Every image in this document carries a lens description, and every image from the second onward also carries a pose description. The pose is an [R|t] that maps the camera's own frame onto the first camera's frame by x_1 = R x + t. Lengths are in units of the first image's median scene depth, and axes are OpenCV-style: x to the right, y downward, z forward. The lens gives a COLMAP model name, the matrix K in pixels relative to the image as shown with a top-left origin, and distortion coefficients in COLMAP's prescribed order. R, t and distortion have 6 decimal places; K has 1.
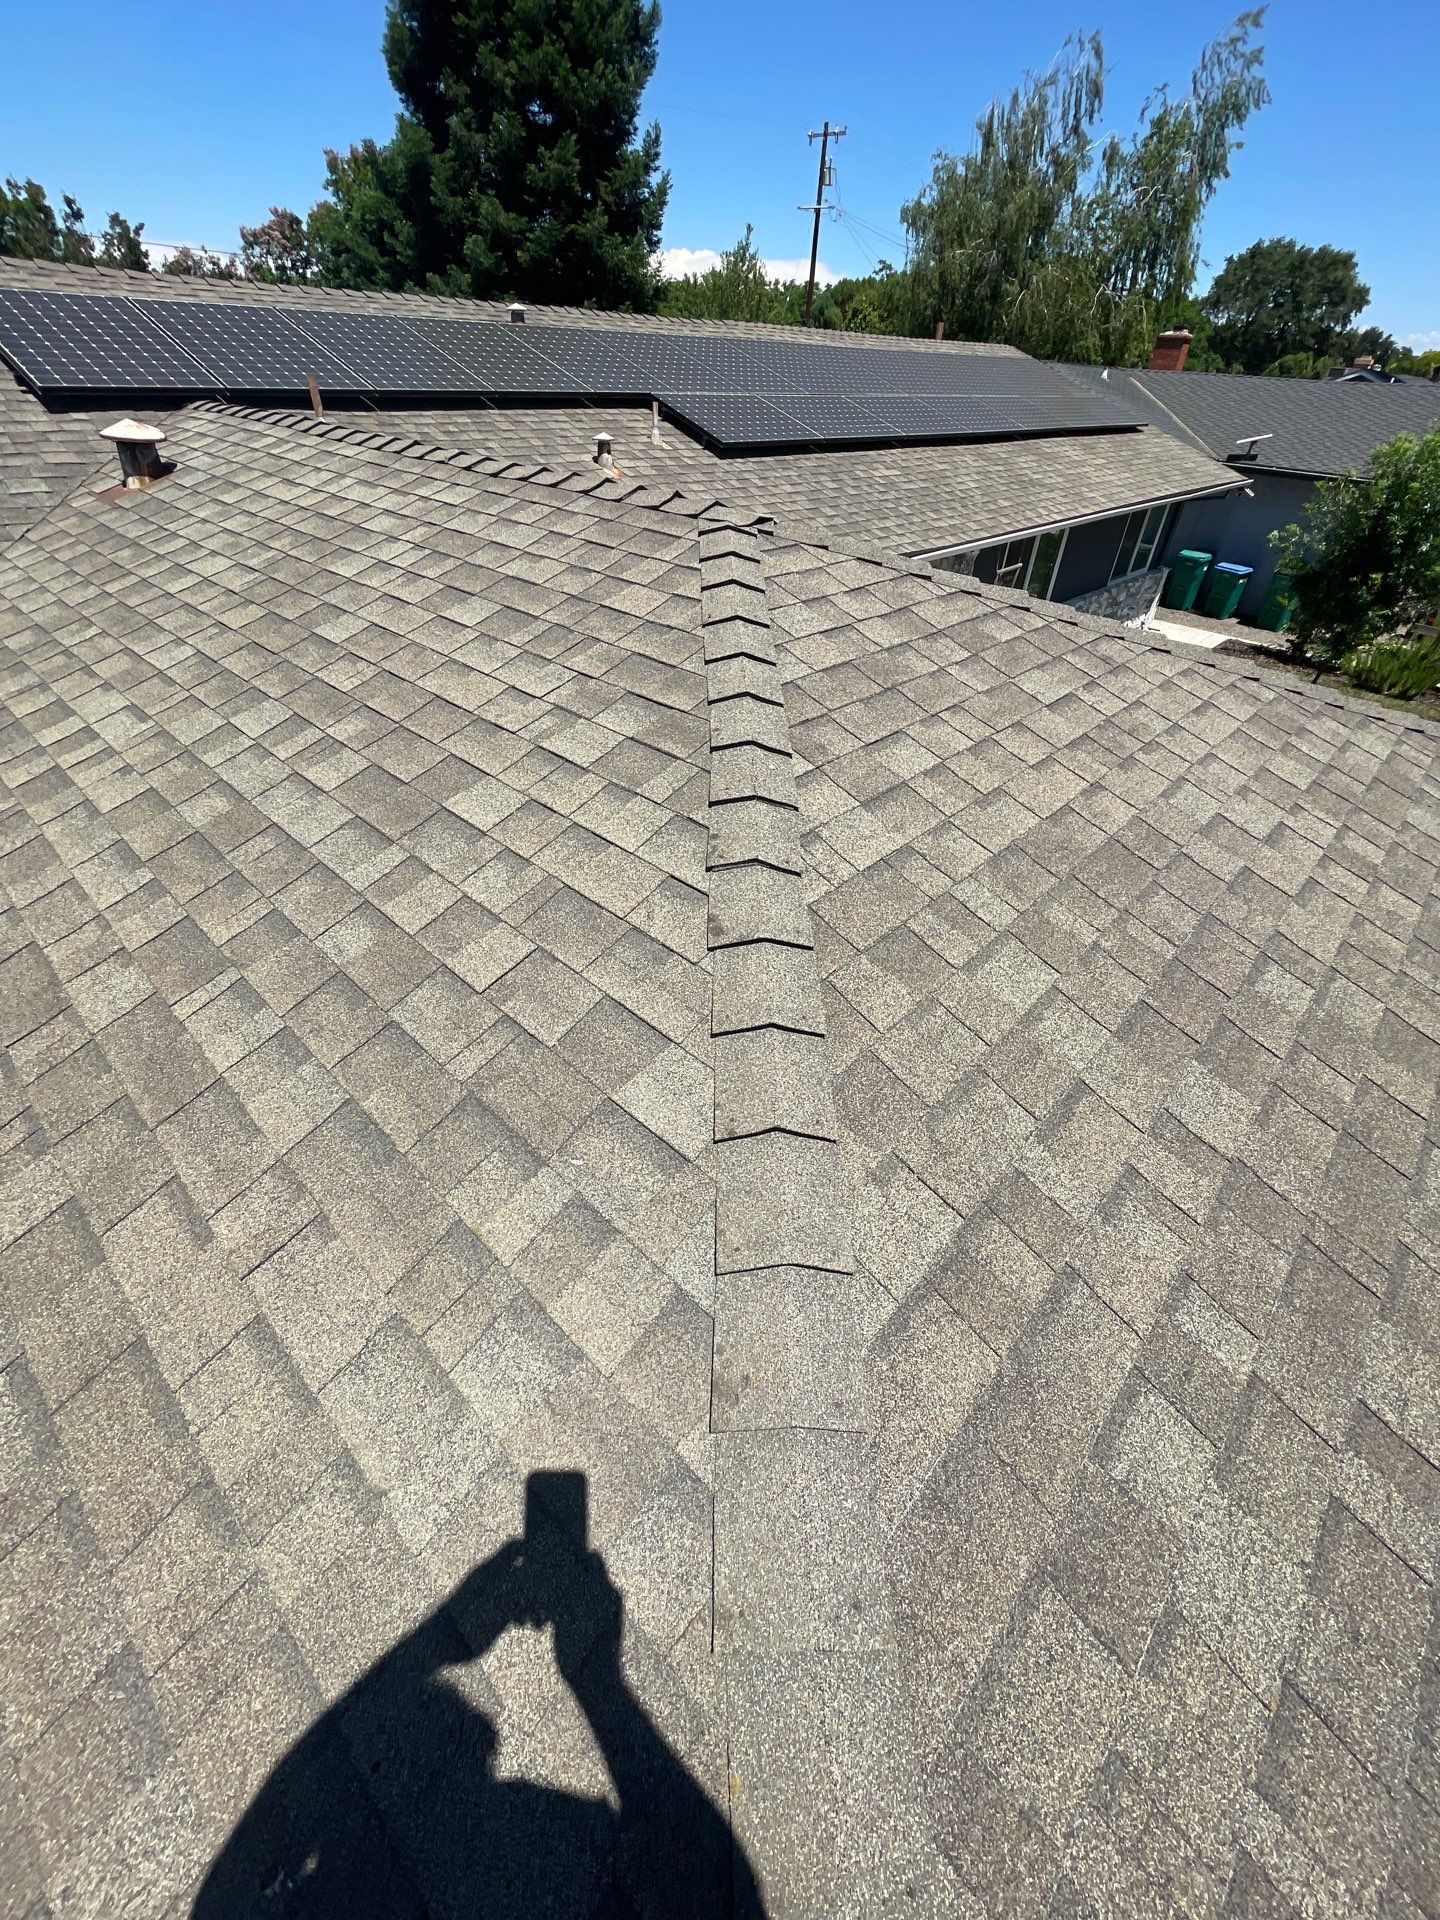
lens RADIAL K [[775.9, 0, 729.4], [0, 775.9, 964.6], [0, 0, 1]] dist [-0.000059, -0.000473]
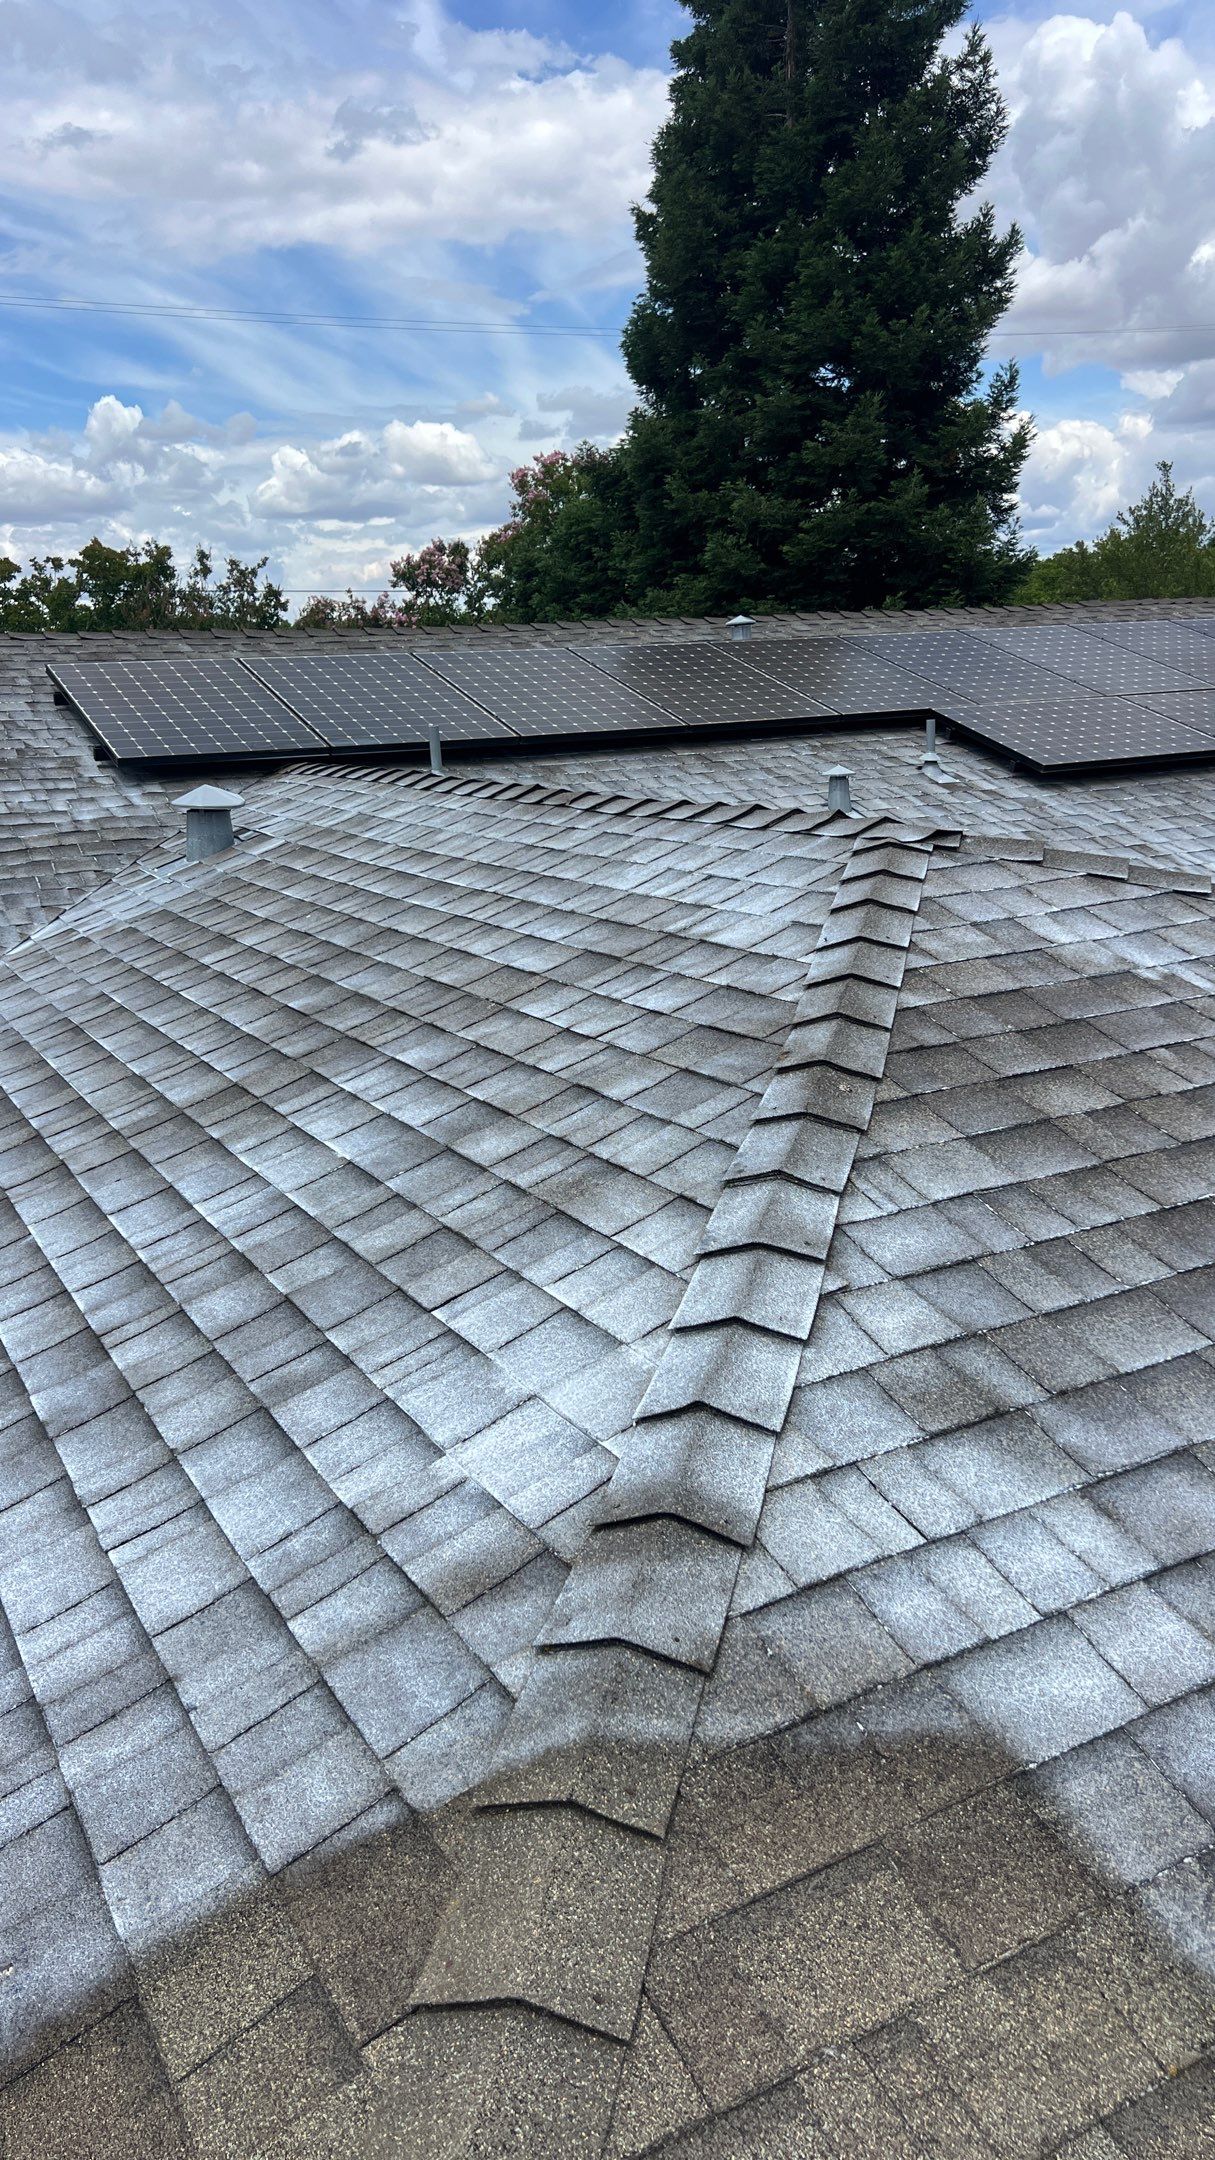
lens RADIAL K [[1614.5, 0, 614.7], [0, 1614.5, 1075.2], [0, 0, 1]] dist [0.075450, -0.093569]
pose [[0.947392, -0.008323, -0.319966, 0.214938], [-0.123606, 0.912598, -0.389726, 0.233331], [0.295244, 0.408773, 0.863560, -0.272196]]
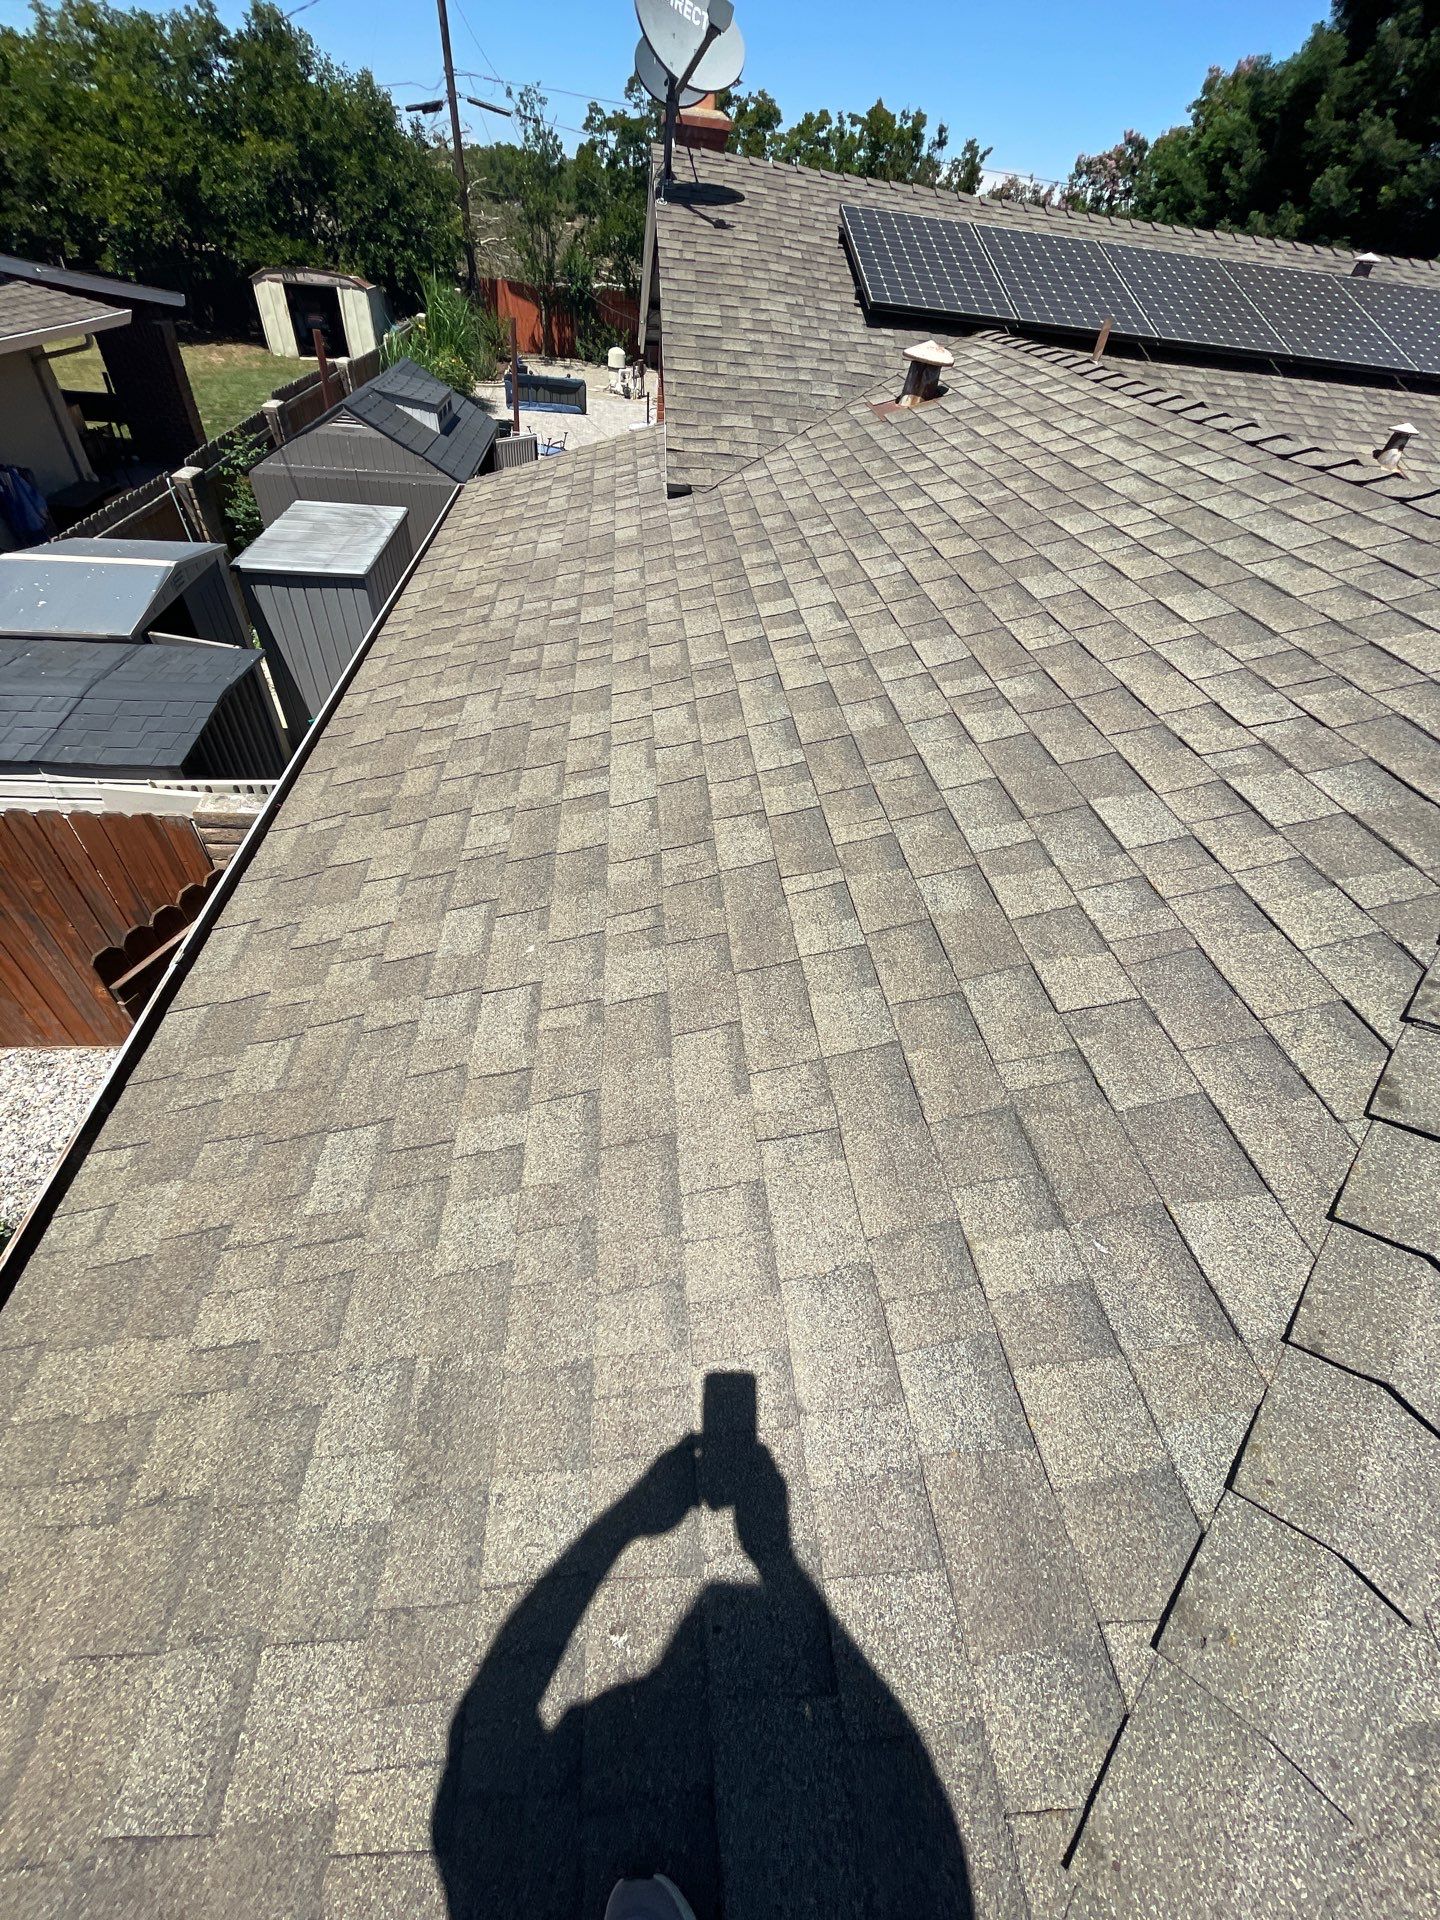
lens RADIAL K [[779.8, 0, 723.7], [0, 779.8, 967.2], [0, 0, 1]] dist [-0.000965, 0.000151]
pose [[0.747599, 0.482120, -0.456788, -0.113426], [-0.460755, 0.871846, 0.166102, 0.009950], [0.478330, 0.086290, 0.873931, -0.010424]]
